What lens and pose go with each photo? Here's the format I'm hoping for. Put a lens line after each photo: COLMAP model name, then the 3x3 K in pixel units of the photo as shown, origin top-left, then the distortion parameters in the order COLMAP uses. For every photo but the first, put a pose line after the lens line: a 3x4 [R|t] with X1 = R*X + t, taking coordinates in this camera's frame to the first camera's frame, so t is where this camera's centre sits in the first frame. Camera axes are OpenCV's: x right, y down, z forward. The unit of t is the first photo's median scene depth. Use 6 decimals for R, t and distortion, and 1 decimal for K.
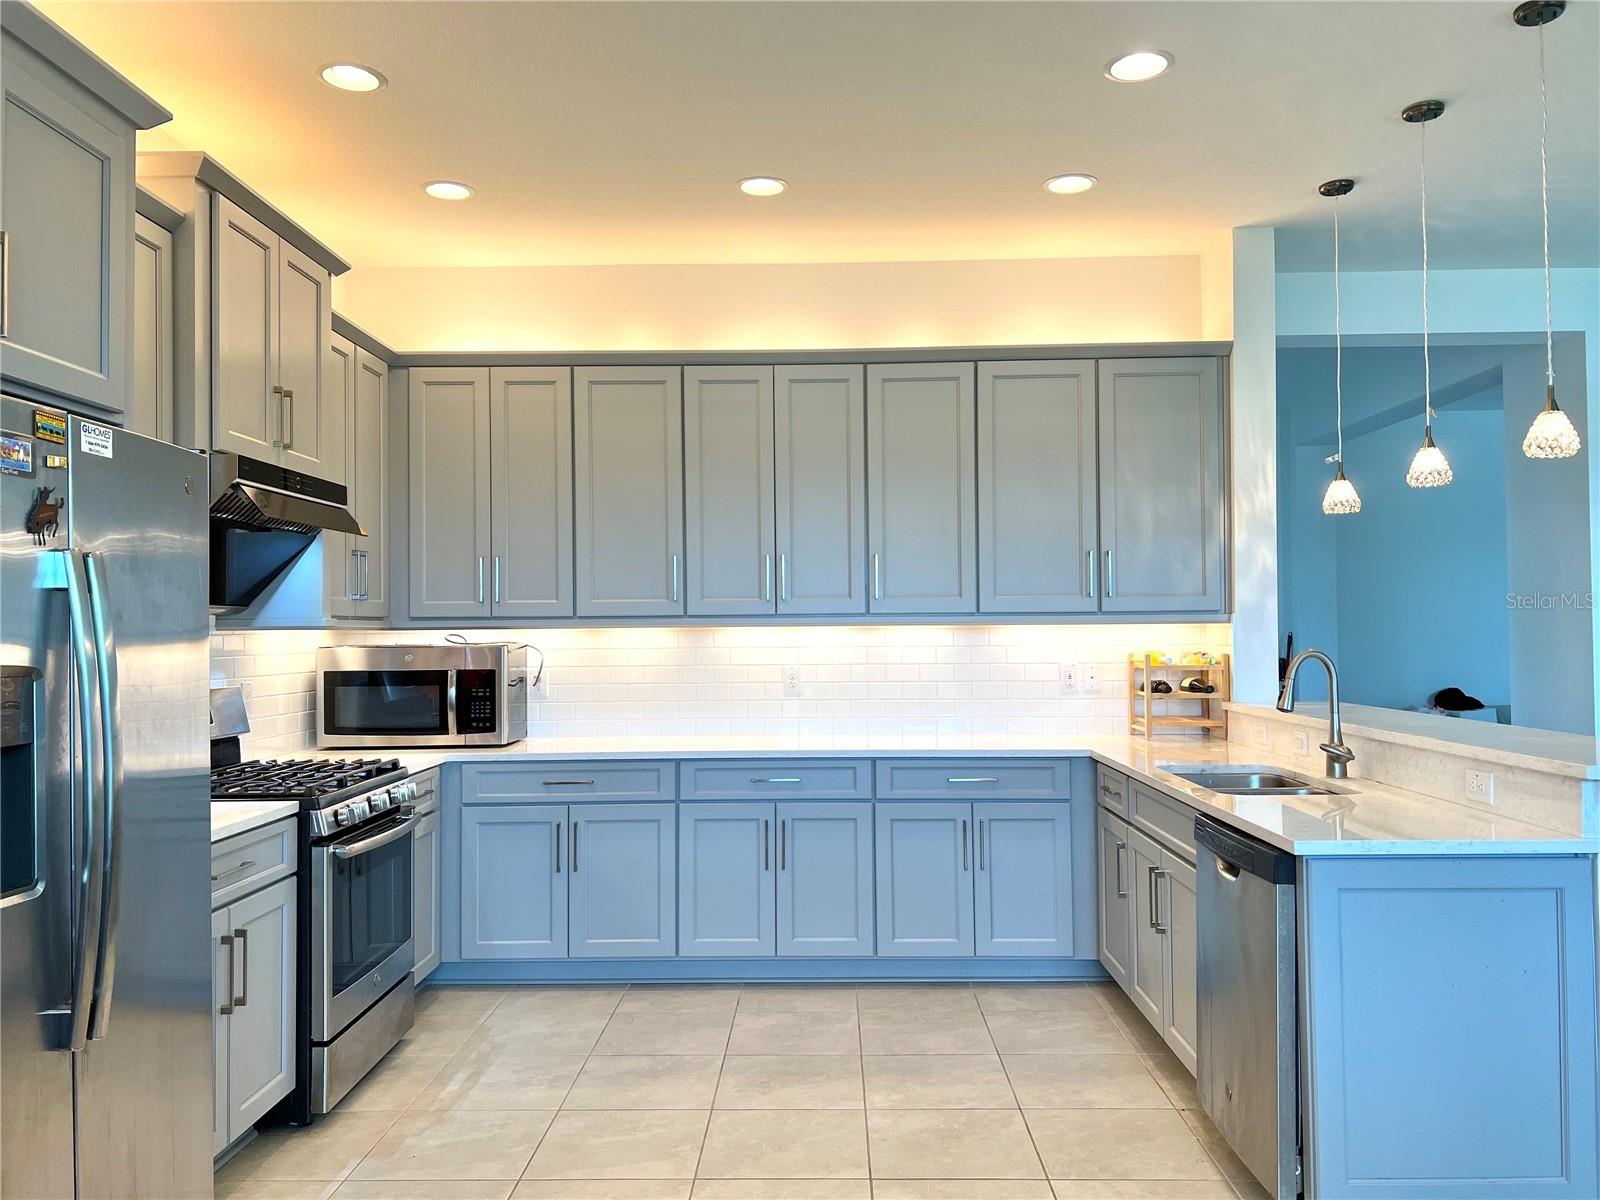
lens RADIAL K [[1199.3, 0, 794.7], [0, 1199.3, 613.1], [0, 0, 1]] dist [0.078571, -0.100834]
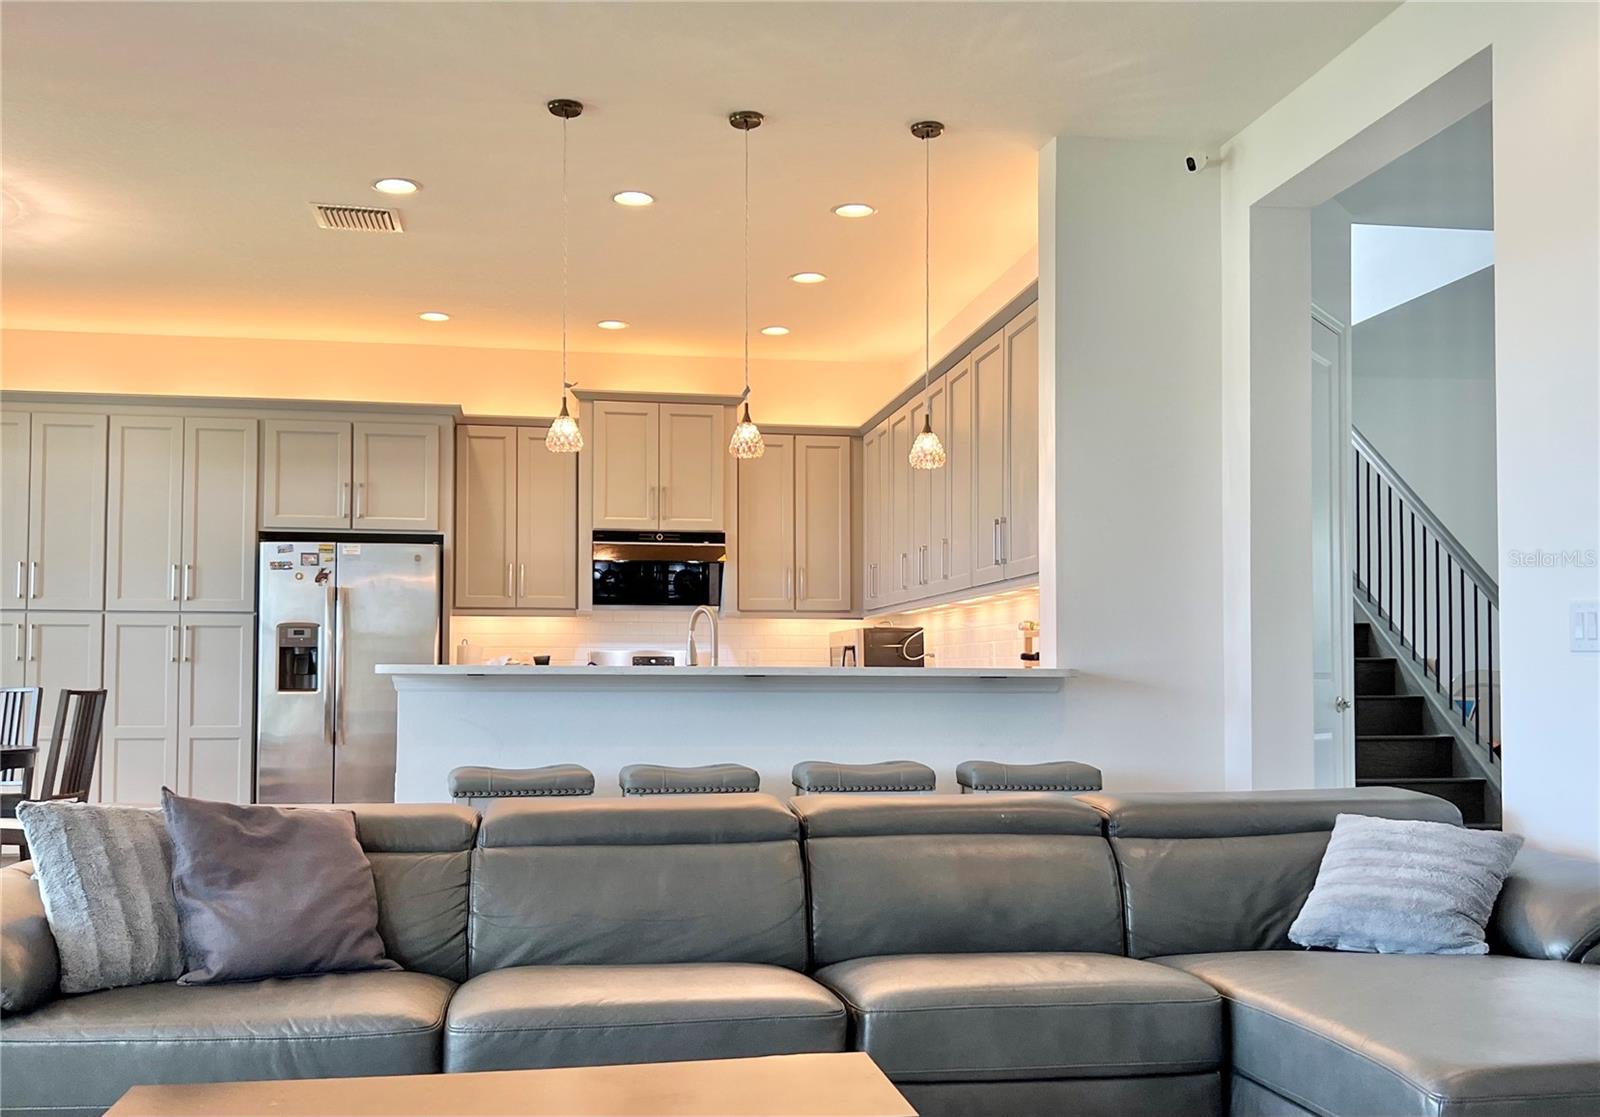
lens RADIAL K [[1559.7, 0, 802.5], [0, 1559.7, 621.0], [0, 0, 1]] dist [0.141405, -0.315753]
pose [[0.182890, -0.033490, -0.982563, 1.500408], [0.006527, 0.999439, -0.032850, 0.076190], [0.983112, -0.000406, 0.183006, 0.606040]]
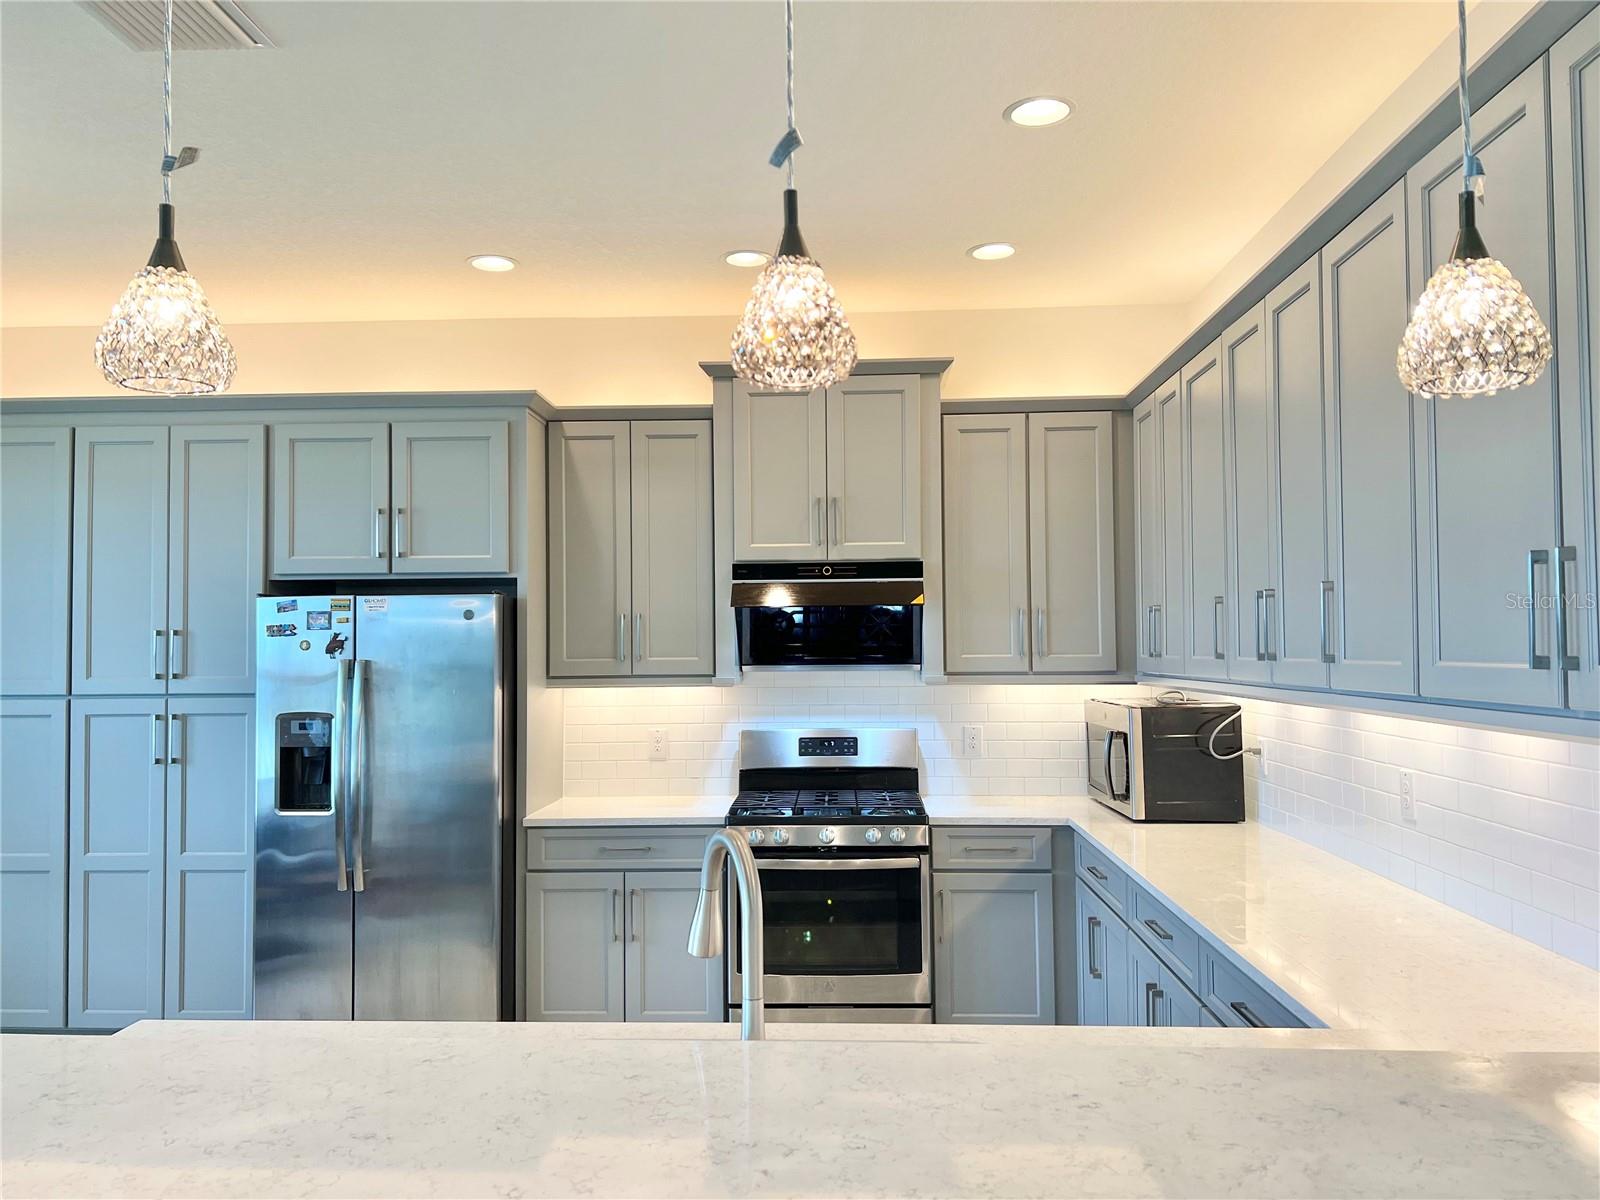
lens RADIAL K [[1174.6, 0, 797.8], [0, 1174.6, 612.5], [0, 0, 1]] dist [0.085679, -0.090563]
pose [[-0.029232, -0.023417, -0.999298, 0.623558], [0.017934, 0.999552, -0.023948, -0.026954], [0.999412, -0.018622, -0.028799, 0.778600]]
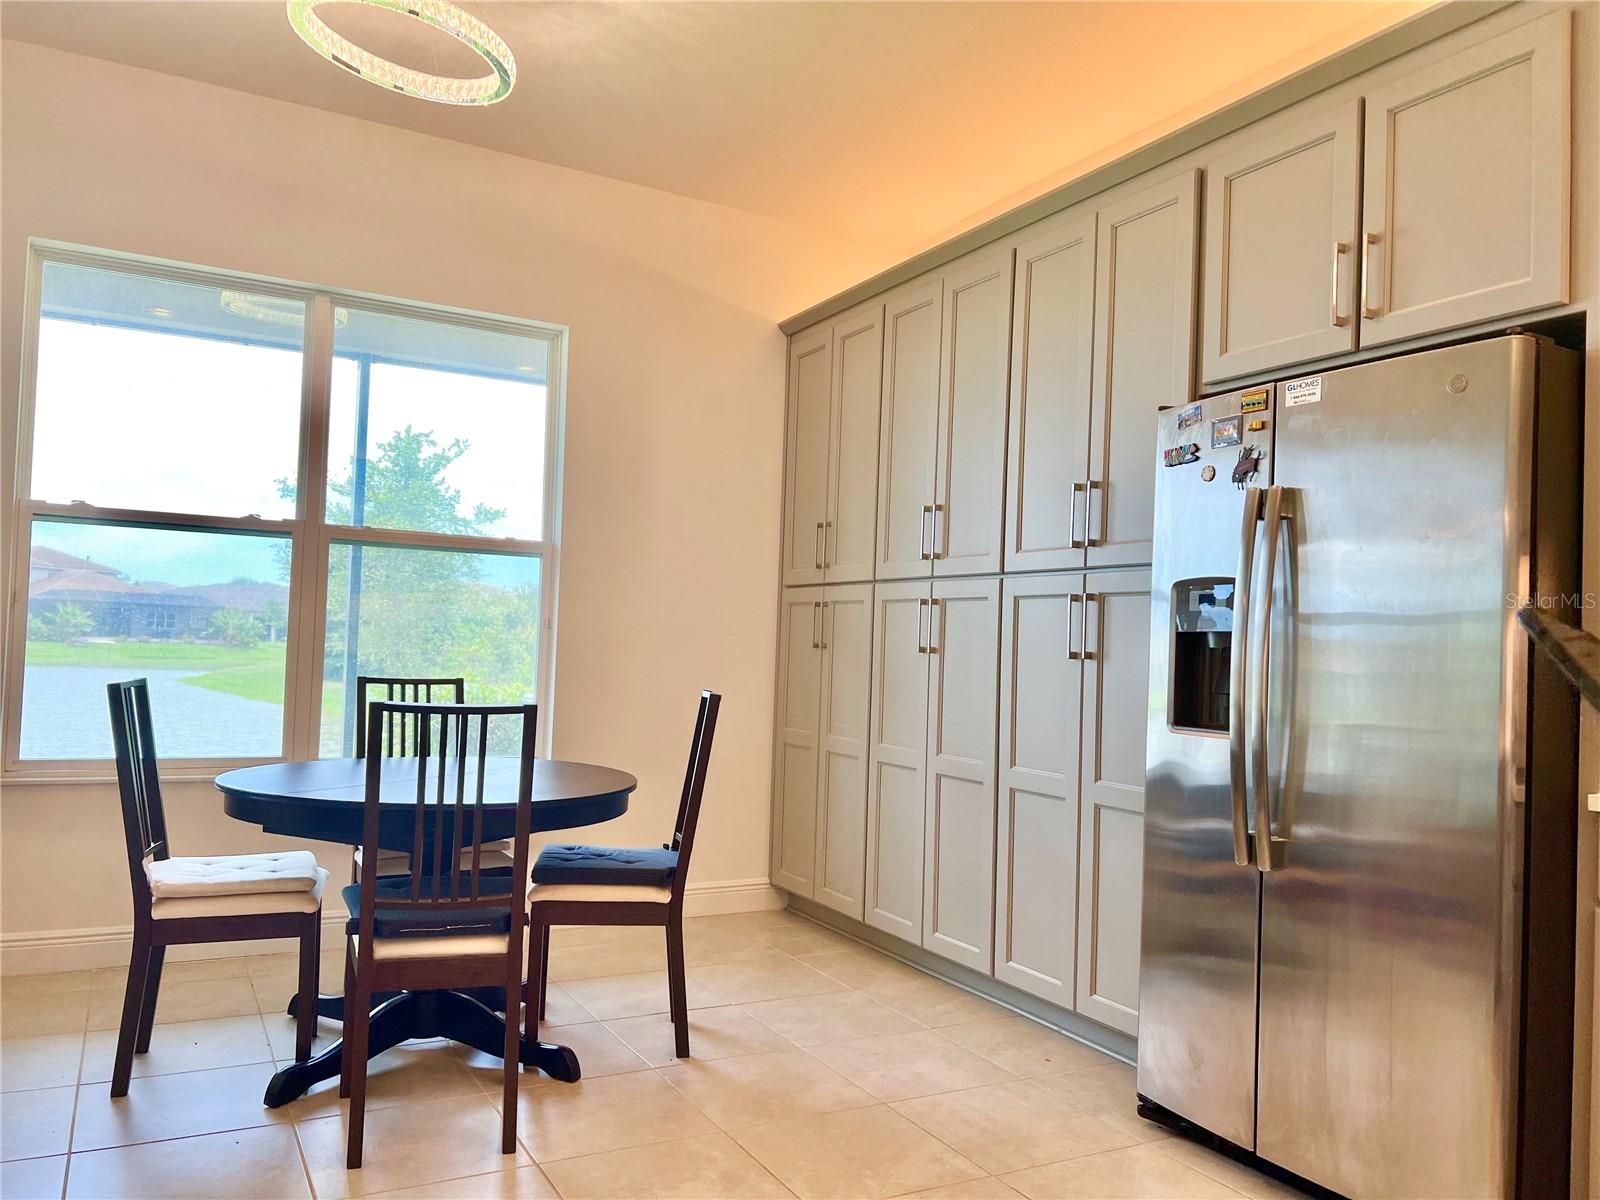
lens RADIAL K [[1199.3, 0, 794.7], [0, 1199.3, 613.1], [0, 0, 1]] dist [0.078571, -0.100834]
pose [[-0.866323, -0.040745, -0.497819, 0.207184], [-0.025727, 0.998984, -0.036993, 0.062955], [0.498821, -0.019240, -0.866492, 0.788060]]
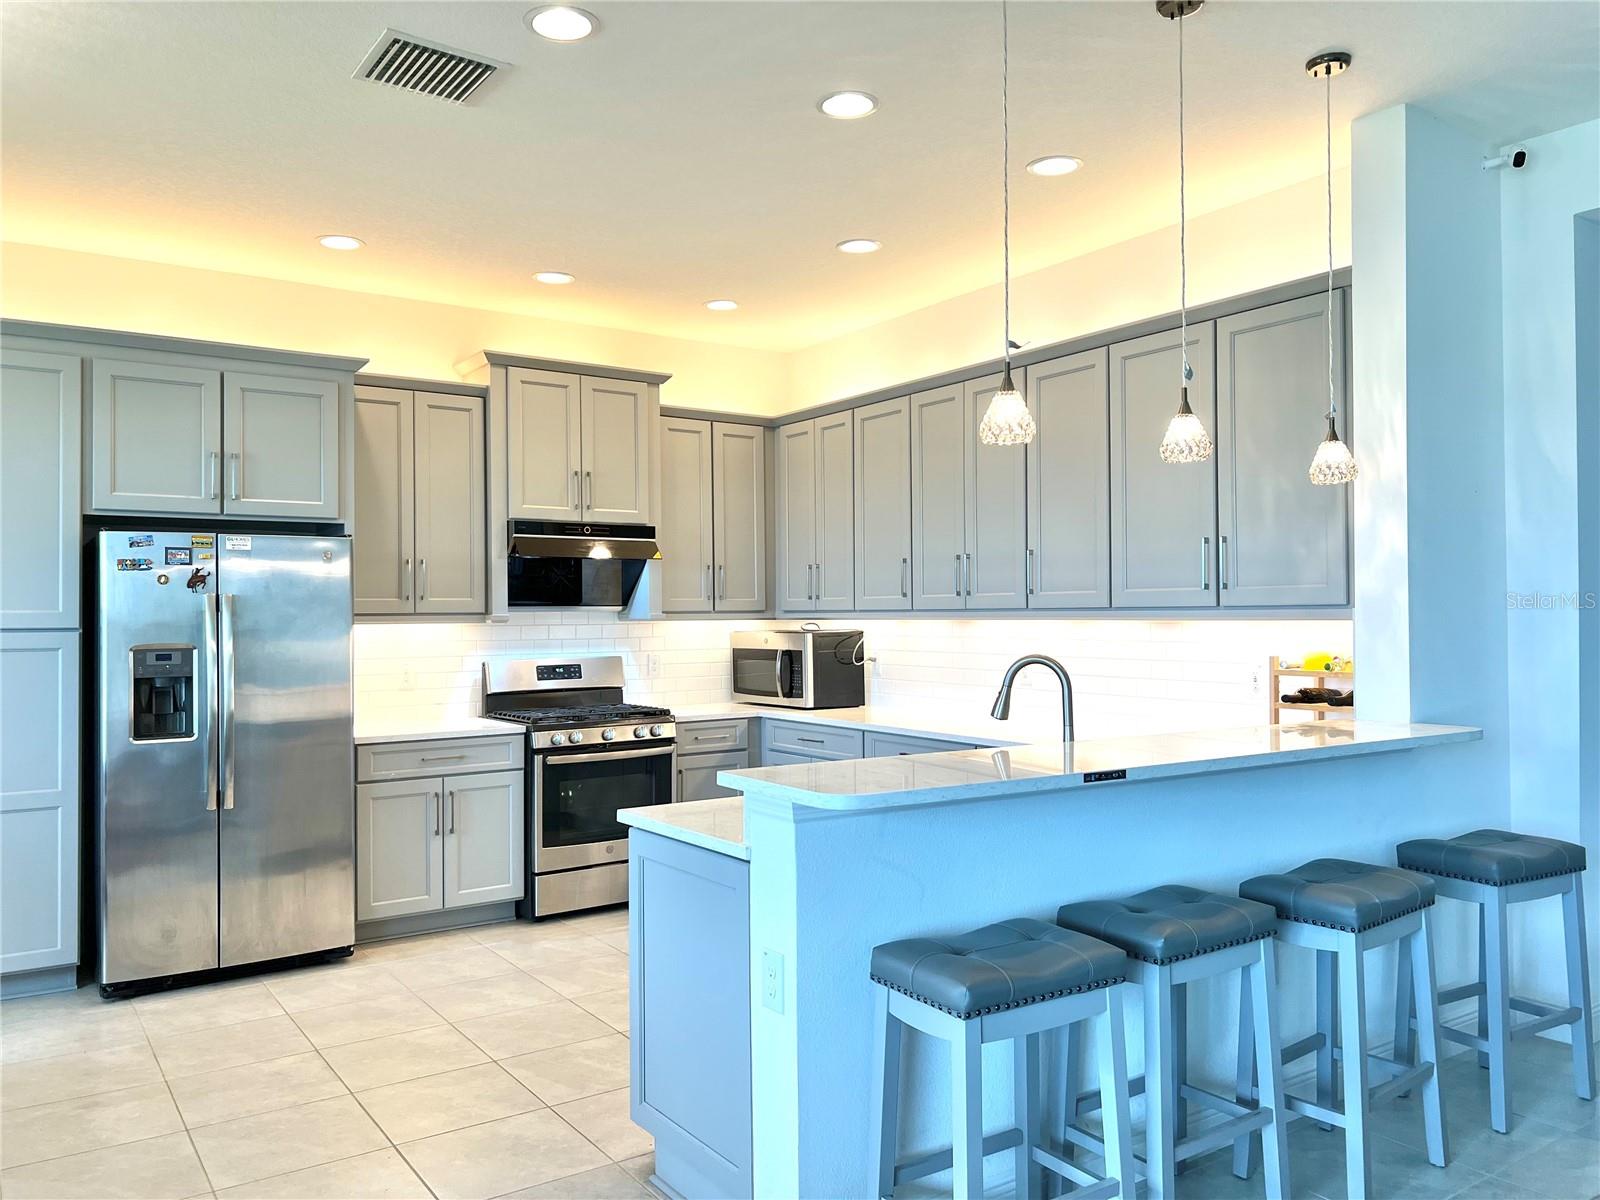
lens RADIAL K [[1199.3, 0, 794.7], [0, 1199.3, 613.1], [0, 0, 1]] dist [0.078571, -0.100834]
pose [[0.583319, 0.001537, -0.812242, 0.797177], [0.010967, 0.999892, 0.009768, -0.008335], [0.812169, -0.014606, 0.583239, 0.233870]]
